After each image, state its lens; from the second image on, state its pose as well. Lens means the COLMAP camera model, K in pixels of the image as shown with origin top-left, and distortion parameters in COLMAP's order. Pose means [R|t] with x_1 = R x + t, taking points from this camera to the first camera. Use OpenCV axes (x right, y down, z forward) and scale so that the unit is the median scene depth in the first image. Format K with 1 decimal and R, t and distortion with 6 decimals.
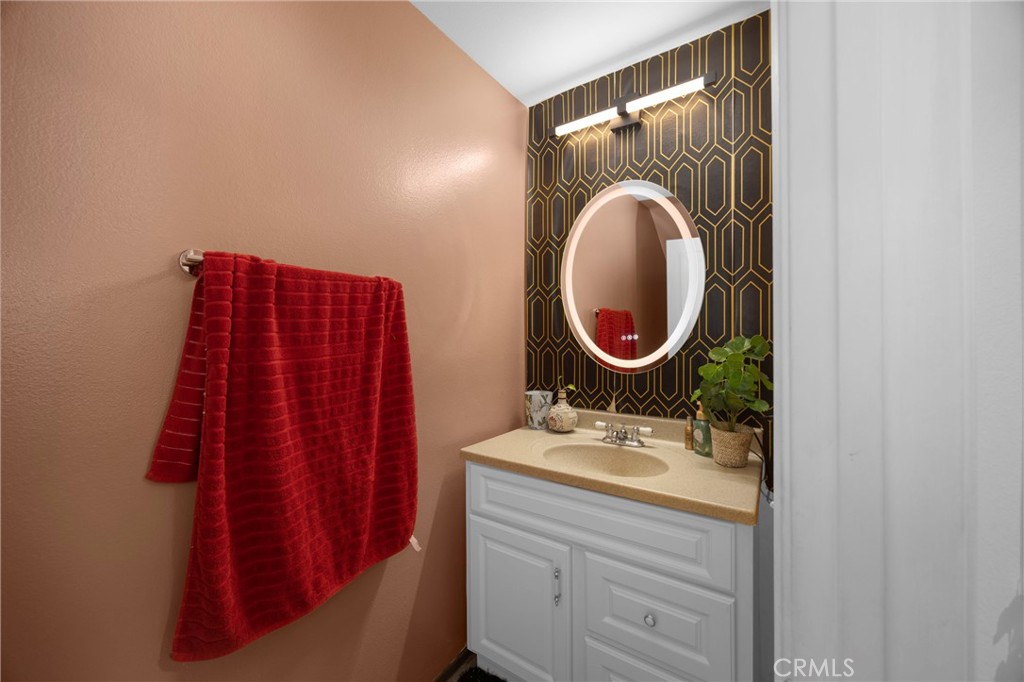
lens RADIAL K [[383.9, 0, 512.9], [0, 383.9, 340.7], [0, 0, 1]] dist [0.000445, -0.000054]
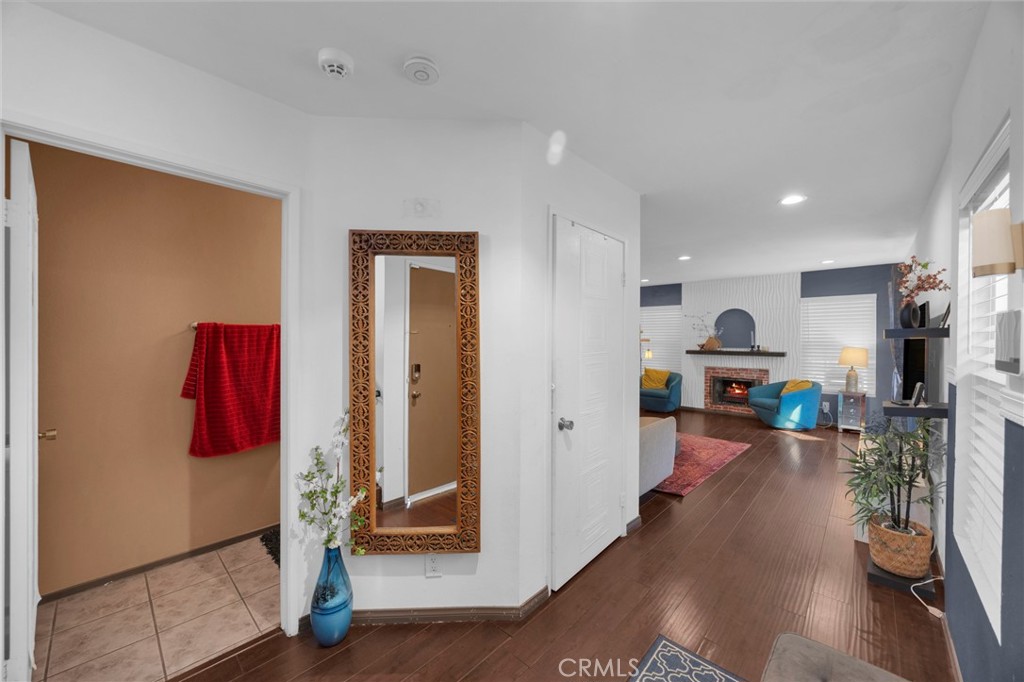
lens RADIAL K [[383.9, 0, 509.3], [0, 383.9, 341.9], [0, 0, 1]] dist [0.000445, -0.000054]
pose [[0.986940, 0.001287, -0.161084, 1.759684], [-0.000740, 0.999994, 0.003453, -0.079500], [0.161087, -0.003289, 0.986935, -1.329343]]
